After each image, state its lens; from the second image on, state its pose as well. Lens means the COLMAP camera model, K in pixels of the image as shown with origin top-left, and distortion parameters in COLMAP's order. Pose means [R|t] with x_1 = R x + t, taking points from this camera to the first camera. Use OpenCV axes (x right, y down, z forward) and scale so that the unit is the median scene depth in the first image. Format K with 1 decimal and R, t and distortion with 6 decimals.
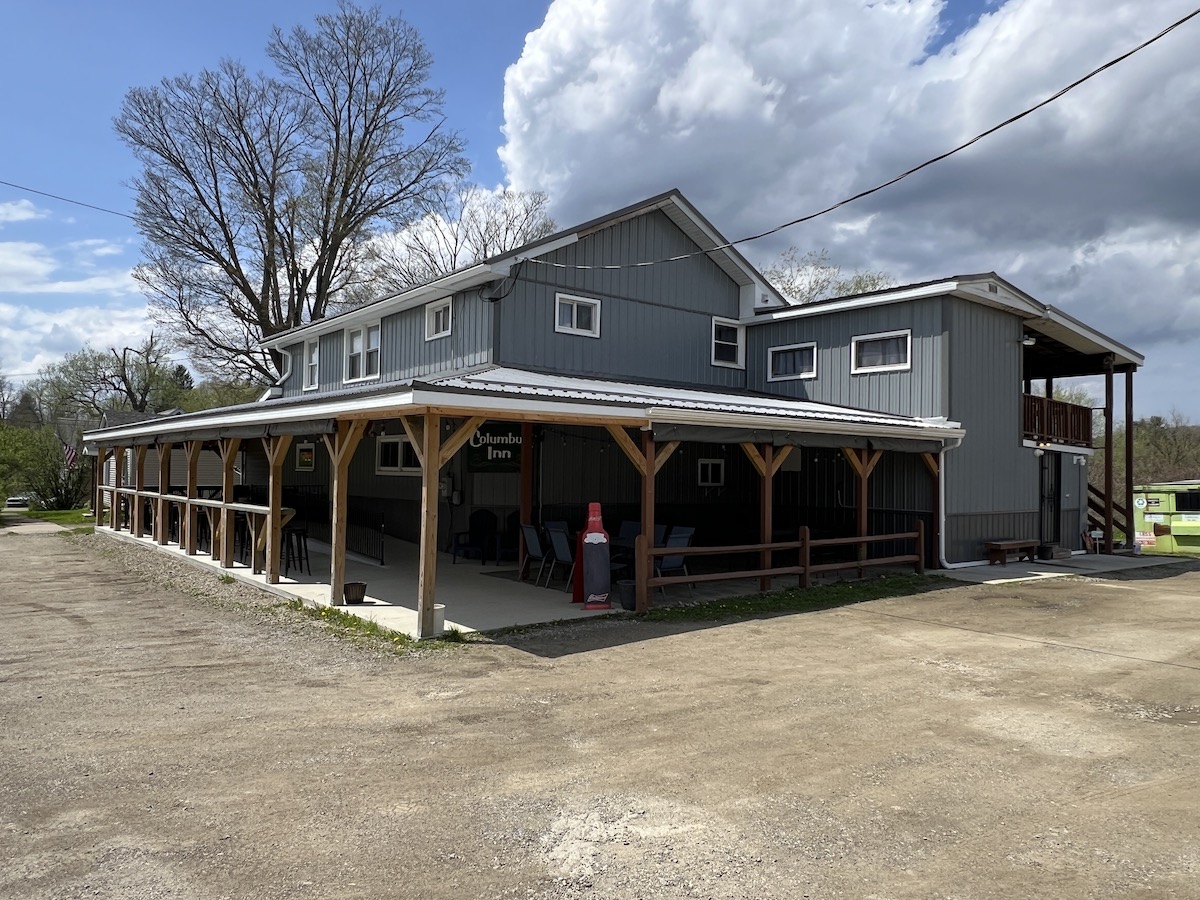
lens RADIAL K [[823.3, 0, 601.0], [0, 823.3, 446.4], [0, 0, 1]] dist [-0.008213, 0.002347]
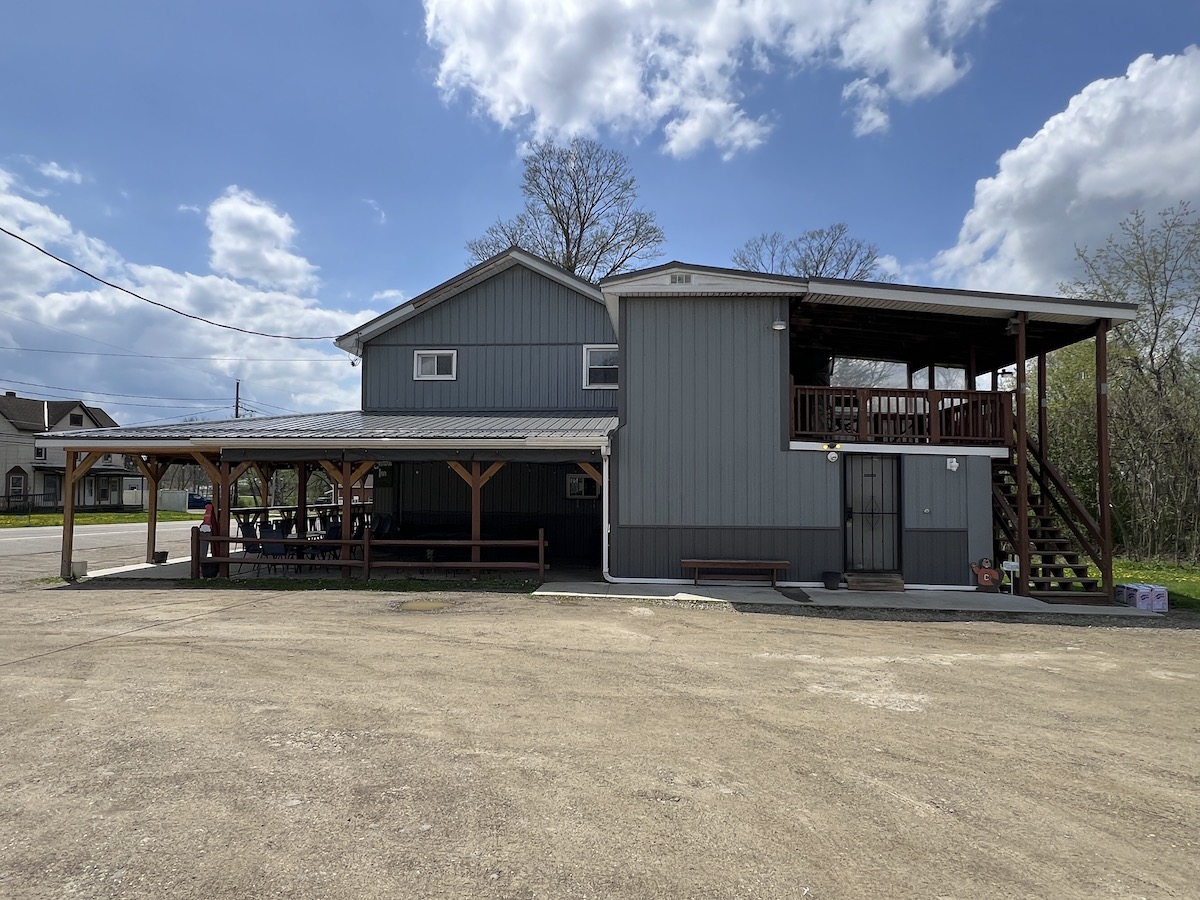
lens RADIAL K [[725.7, 0, 595.8], [0, 725.7, 461.5], [0, 0, 1]] dist [0.022531, -0.000212]
pose [[0.726679, -0.035584, -0.686055, 0.942765], [0.026368, 0.999366, -0.023906, 0.026708], [0.686471, -0.000718, 0.727157, 0.344135]]
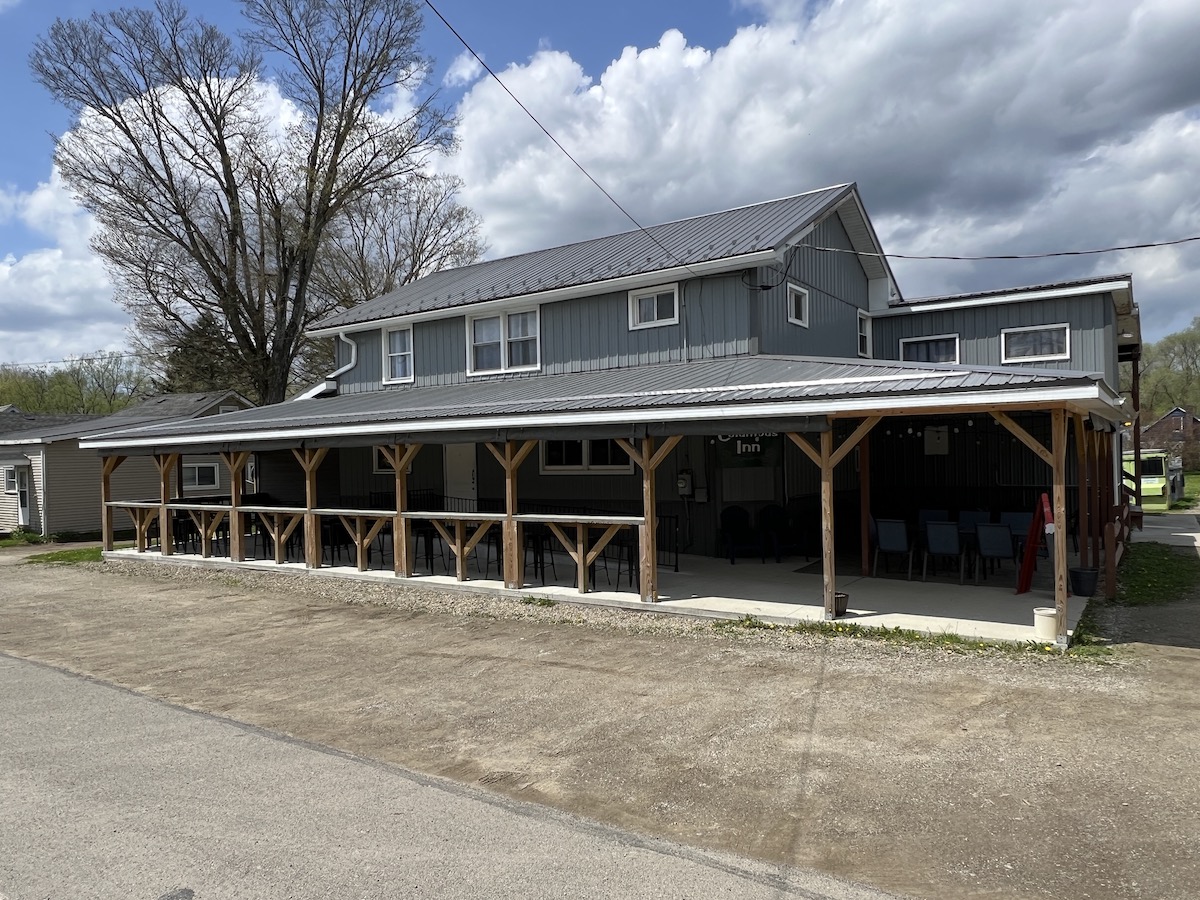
lens RADIAL K [[791.2, 0, 600.2], [0, 791.2, 450.5], [0, 0, 1]] dist [-0.008407, -0.002610]
pose [[0.959483, -0.035058, 0.279576, -0.533897], [0.028677, 0.999227, 0.026881, -0.017073], [-0.280302, -0.017775, 0.959747, 0.152430]]
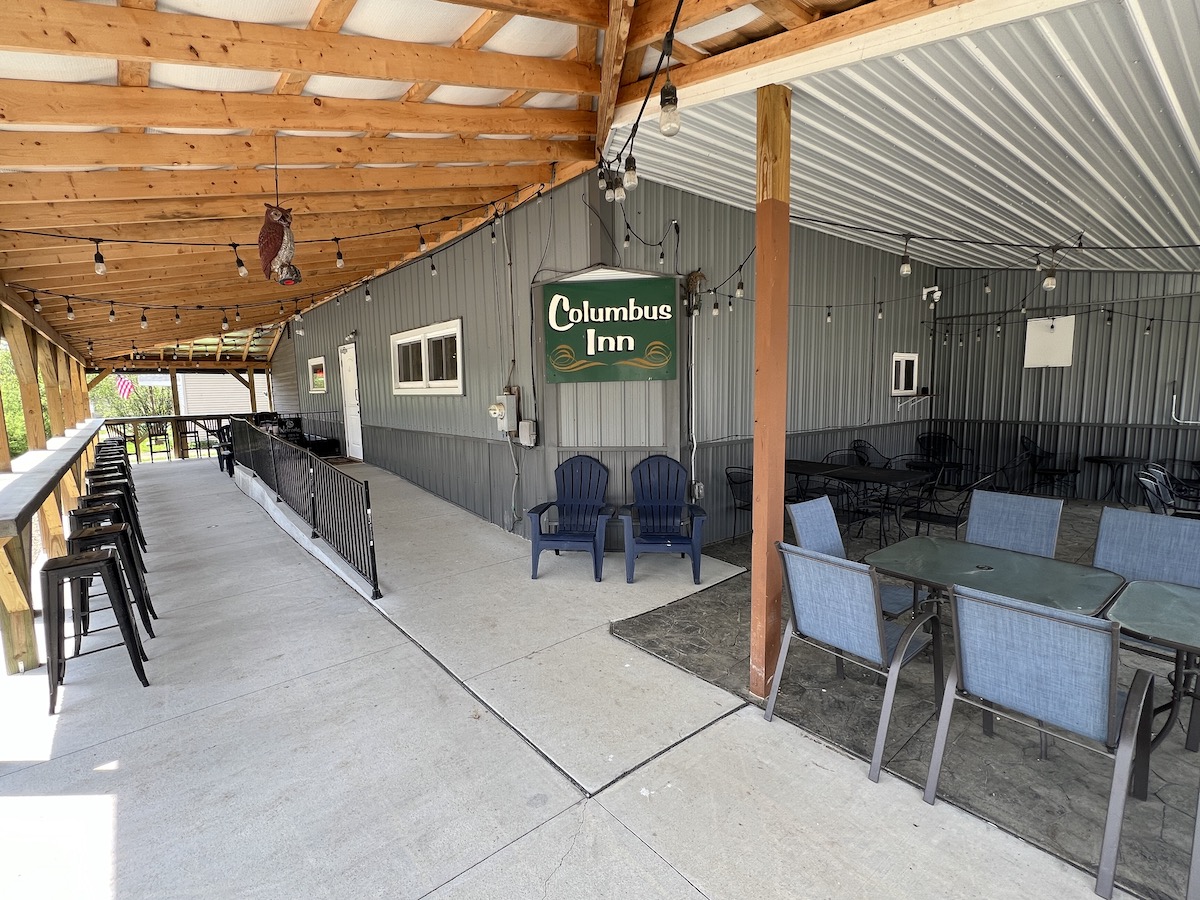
lens RADIAL K [[560.1, 0, 600.7], [0, 560.1, 450.9], [0, 0, 1]] dist [-0.001716, 0.003416]
pose [[0.999412, -0.033342, 0.007967, -0.130221], [0.031879, 0.989414, 0.141578, 0.024595], [-0.012603, -0.141241, 0.989895, 0.638906]]
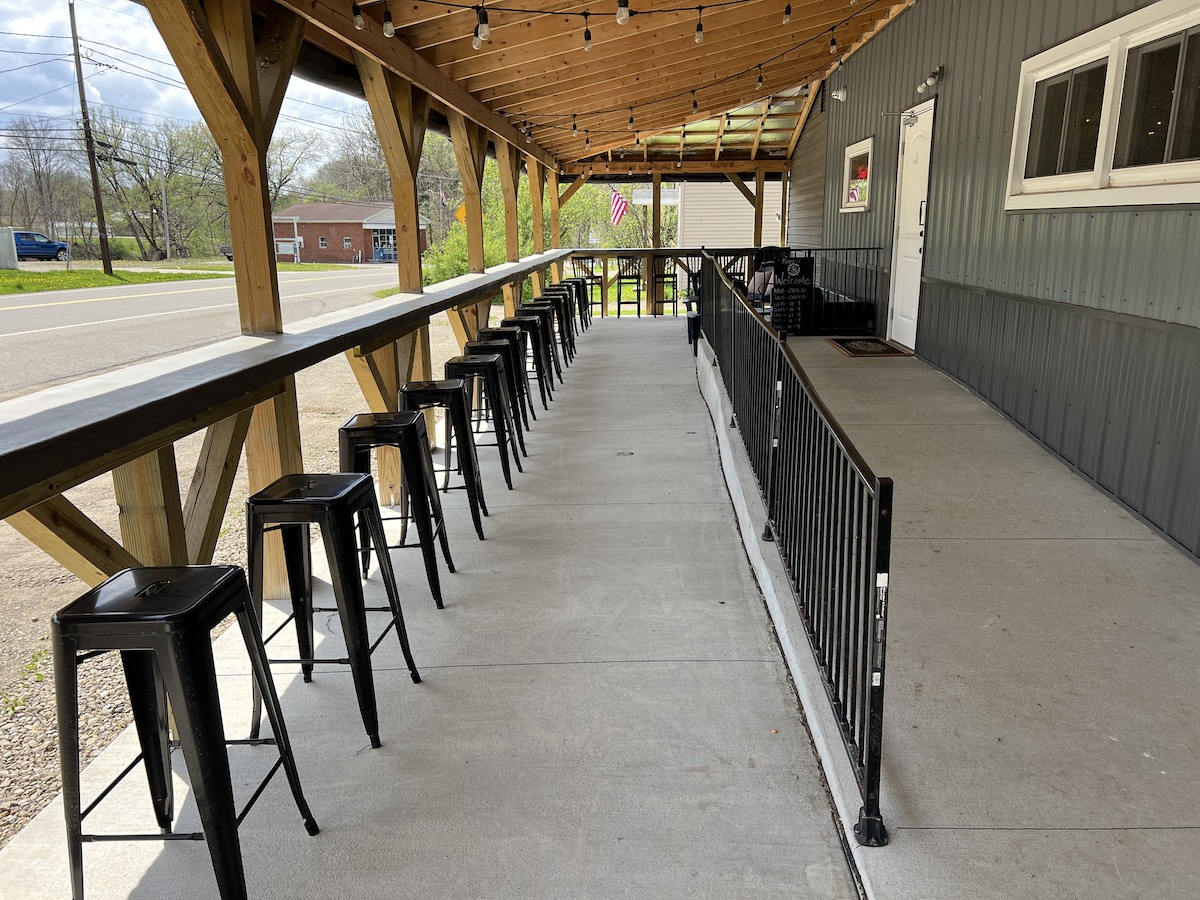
lens RADIAL K [[903.4, 0, 594.2], [0, 903.4, 450.7], [0, 0, 1]] dist [0.064177, -0.075244]
pose [[0.737561, 0.147388, -0.659000, -0.187976], [0.034443, 0.966409, 0.254690, 0.035504], [0.674401, -0.210548, 0.707709, 0.787644]]
